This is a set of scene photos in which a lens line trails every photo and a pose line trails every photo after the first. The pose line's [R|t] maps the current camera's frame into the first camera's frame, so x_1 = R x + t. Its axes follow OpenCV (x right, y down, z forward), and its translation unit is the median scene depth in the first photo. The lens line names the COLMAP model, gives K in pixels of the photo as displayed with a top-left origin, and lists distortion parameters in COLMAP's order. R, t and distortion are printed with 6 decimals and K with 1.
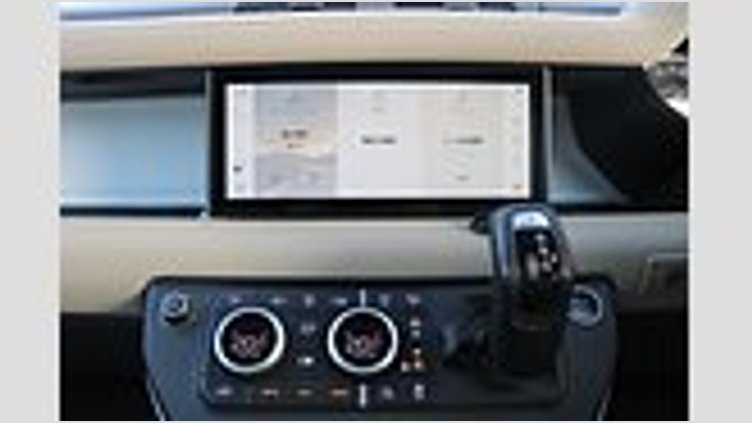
lens RADIAL K [[689.3, 0, 376.0], [0, 689.3, 211.5], [0, 0, 1]] dist [-0.002201, -0.002776]
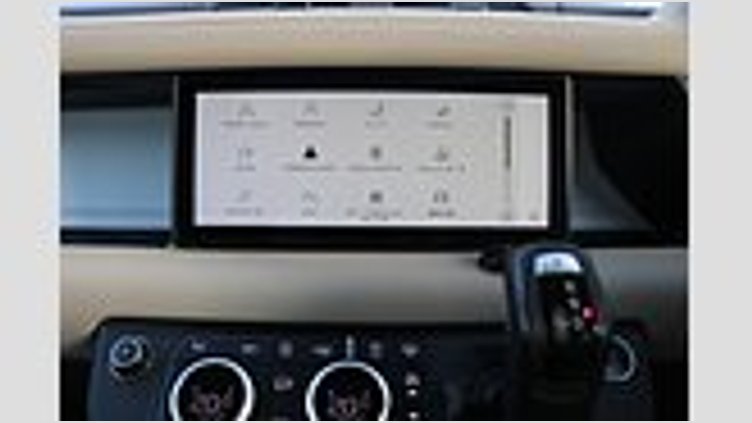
lens RADIAL K [[635.7, 0, 376.0], [0, 635.7, 211.5], [0, 0, 1]] dist [-0.005487, 0.000488]
pose [[0.999941, 0.009512, -0.005172, 0.015100], [-0.009554, 0.999922, -0.008010, -0.033621], [0.005095, 0.008059, 0.999955, 0.221857]]
